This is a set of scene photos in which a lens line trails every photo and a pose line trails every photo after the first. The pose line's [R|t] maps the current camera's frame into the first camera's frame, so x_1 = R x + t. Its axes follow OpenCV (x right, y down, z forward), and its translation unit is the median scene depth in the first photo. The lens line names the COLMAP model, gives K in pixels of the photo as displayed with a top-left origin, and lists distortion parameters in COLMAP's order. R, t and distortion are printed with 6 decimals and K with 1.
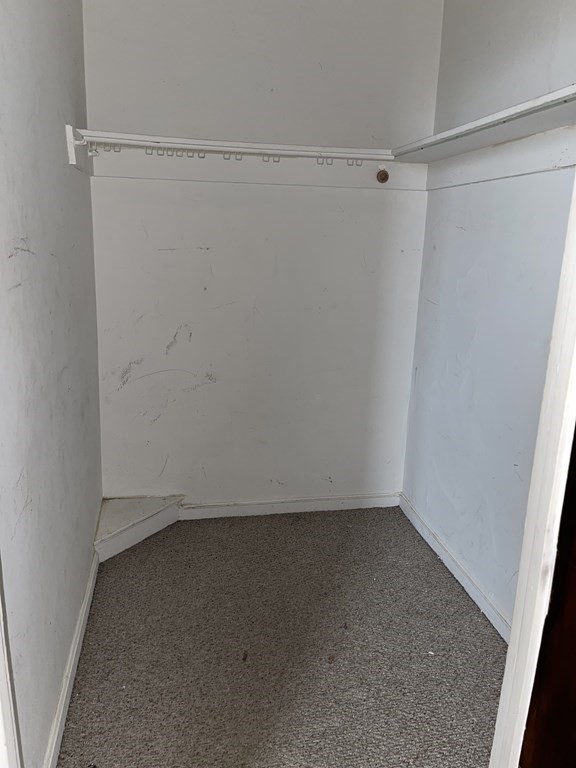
lens RADIAL K [[579.8, 0, 288.3], [0, 579.8, 382.6], [0, 0, 1]] dist [0.040575, -0.058311]
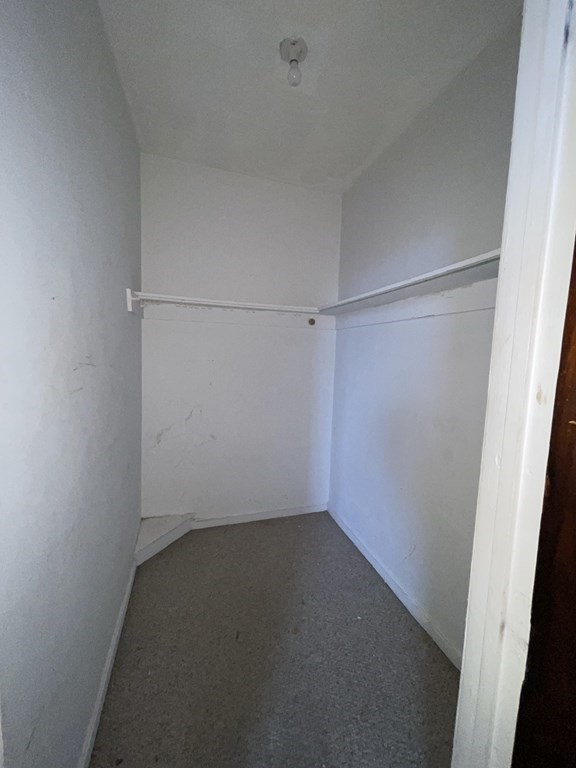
lens RADIAL K [[310.2, 0, 291.1], [0, 310.2, 383.4], [0, 0, 1]] dist [-0.005401, -0.000180]
pose [[0.992584, -0.007803, 0.121307, -0.024035], [0.025545, 0.989042, -0.145404, -0.031061], [-0.118844, 0.147425, 0.981907, 0.106982]]
